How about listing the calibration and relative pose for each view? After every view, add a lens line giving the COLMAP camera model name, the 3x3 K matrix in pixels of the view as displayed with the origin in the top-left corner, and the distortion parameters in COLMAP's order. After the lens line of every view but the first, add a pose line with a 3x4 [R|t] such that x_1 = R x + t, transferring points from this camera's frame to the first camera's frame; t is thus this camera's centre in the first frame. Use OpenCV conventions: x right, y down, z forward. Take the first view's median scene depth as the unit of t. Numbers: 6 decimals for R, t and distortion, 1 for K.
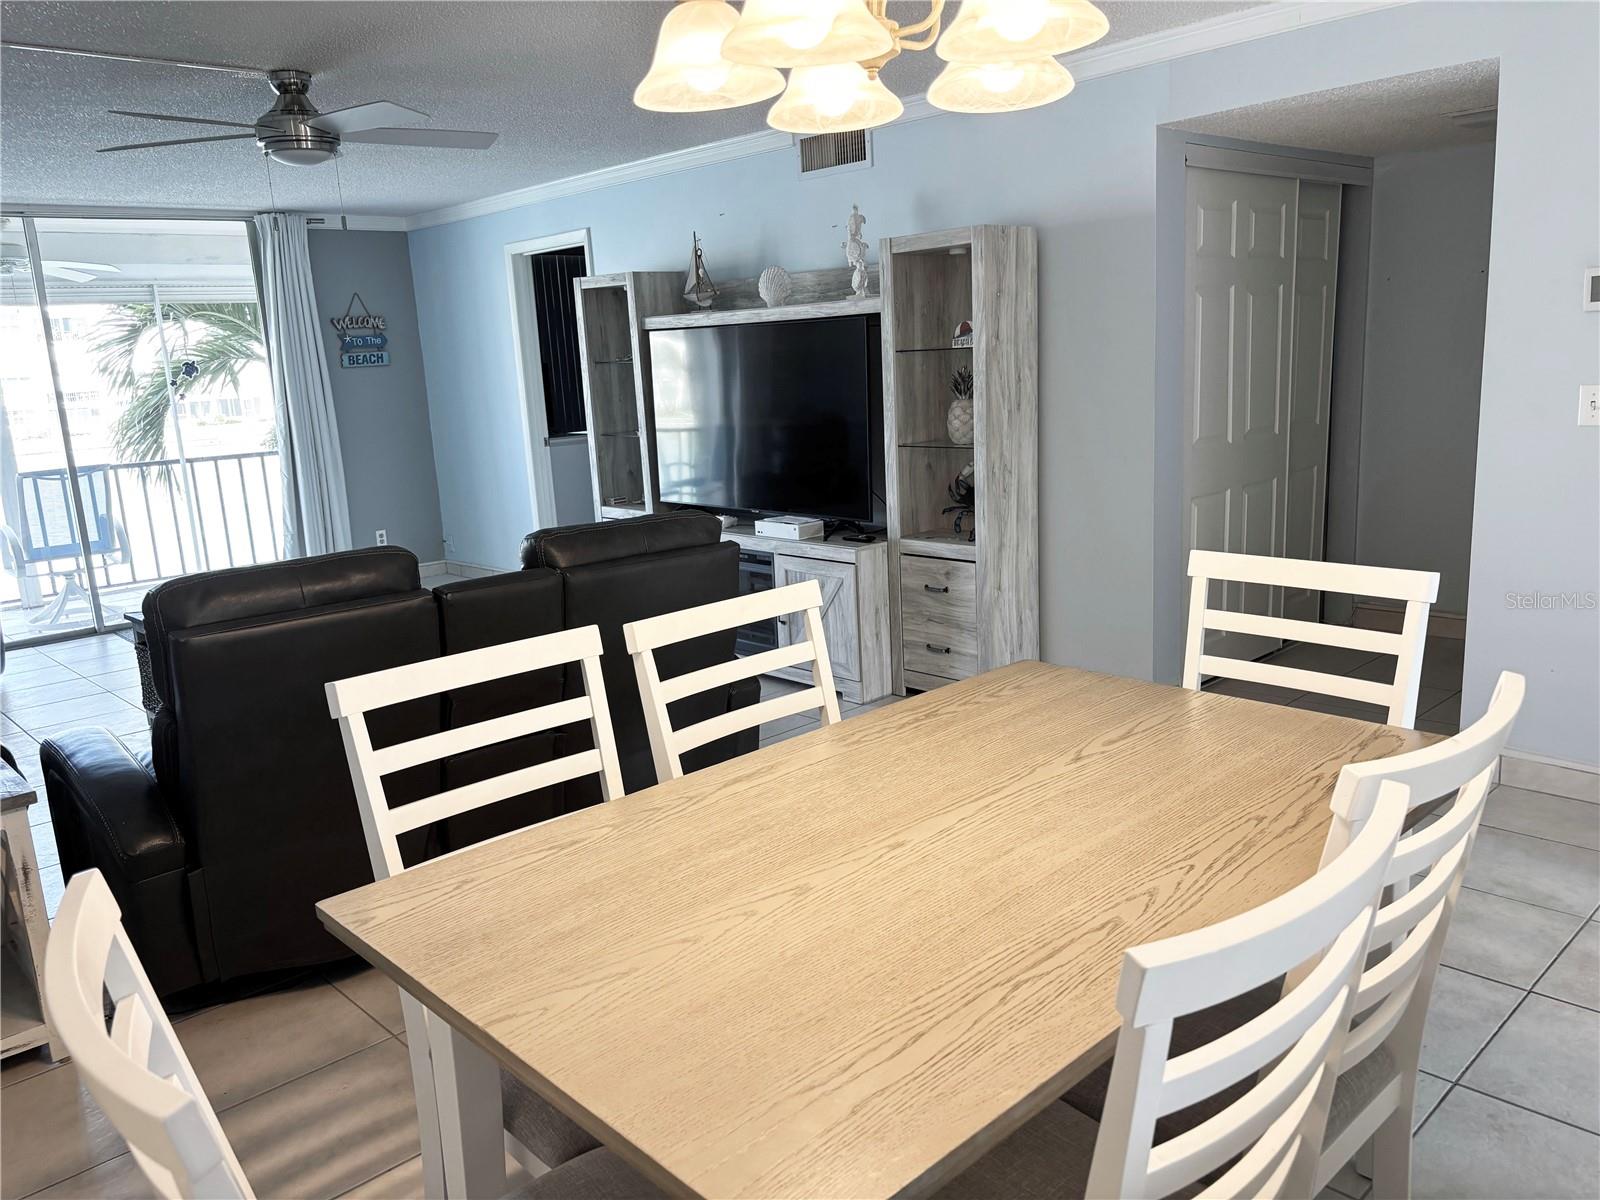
lens RADIAL K [[1198.6, 0, 788.9], [0, 1198.6, 599.6], [0, 0, 1]] dist [0.028414, -0.040050]
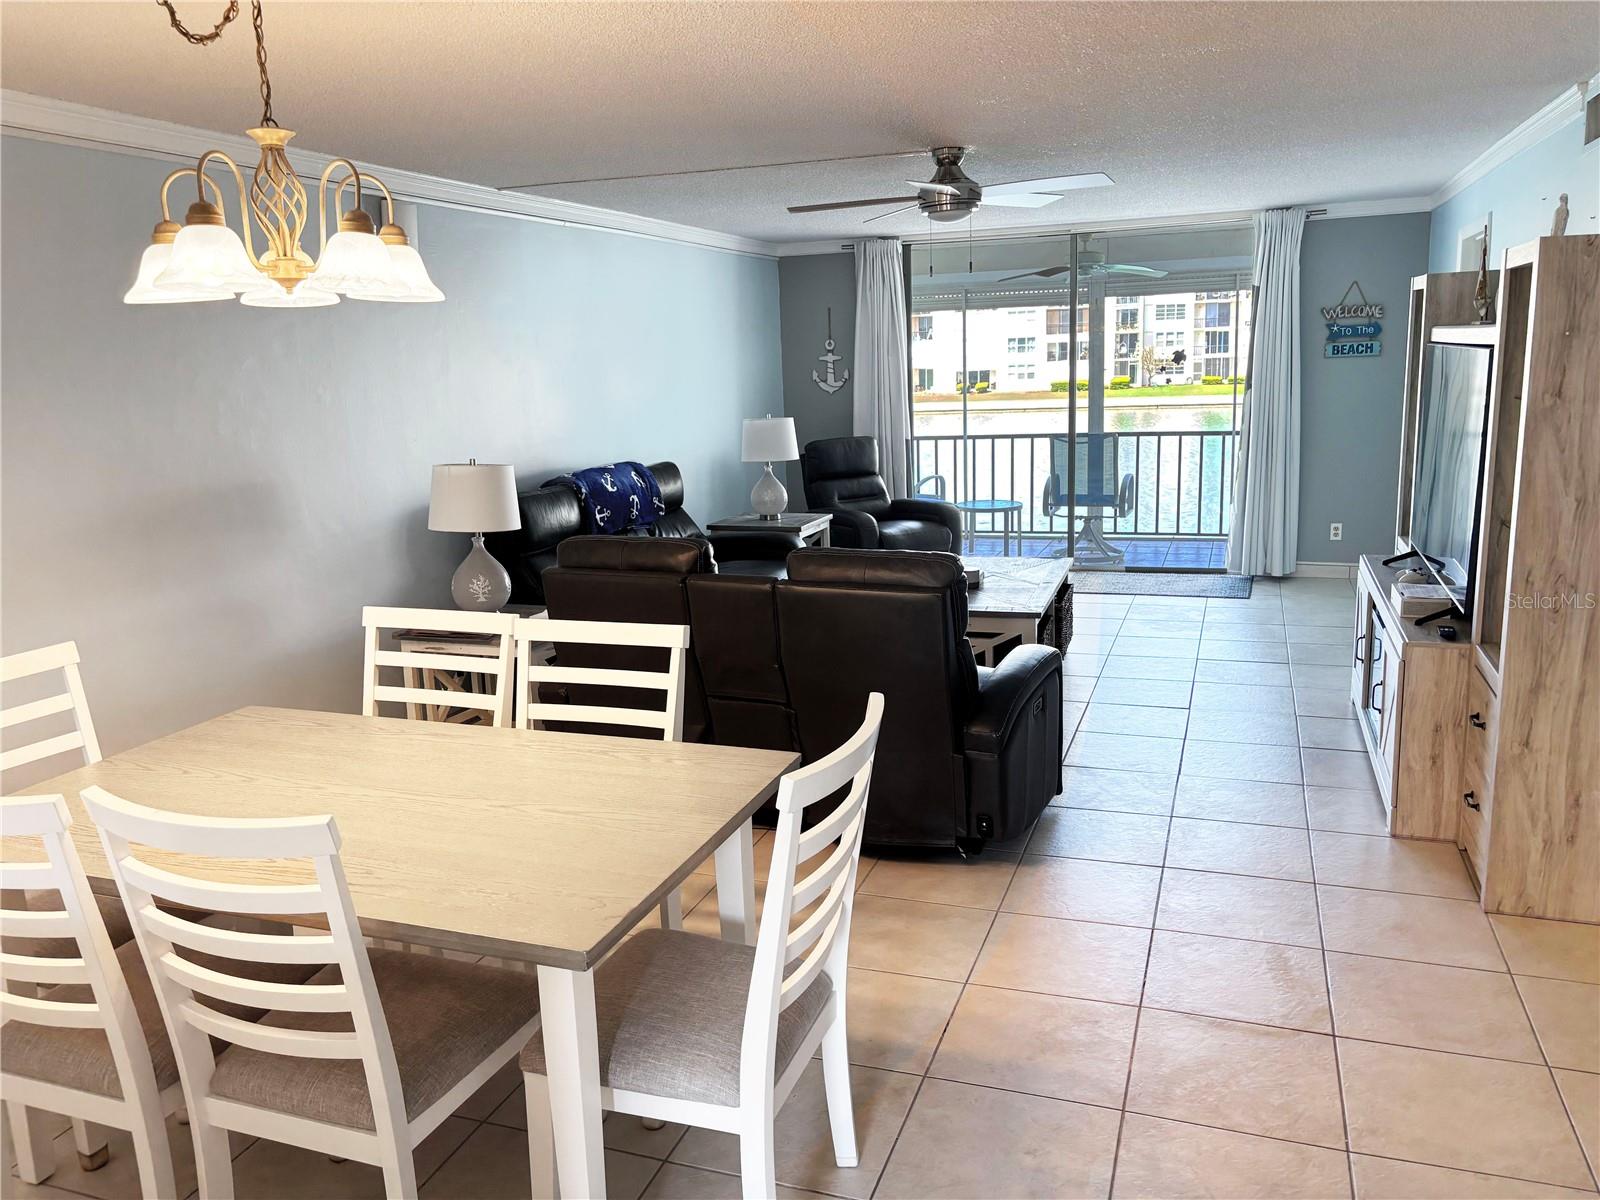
lens RADIAL K [[1198.6, 0, 805.6], [0, 1198.6, 580.0], [0, 0, 1]] dist [0.028414, -0.040050]
pose [[0.453524, 0.198375, -0.868886, 1.215577], [-0.168873, 0.976380, 0.134772, -0.267368], [0.875099, 0.085609, 0.476312, 0.587961]]
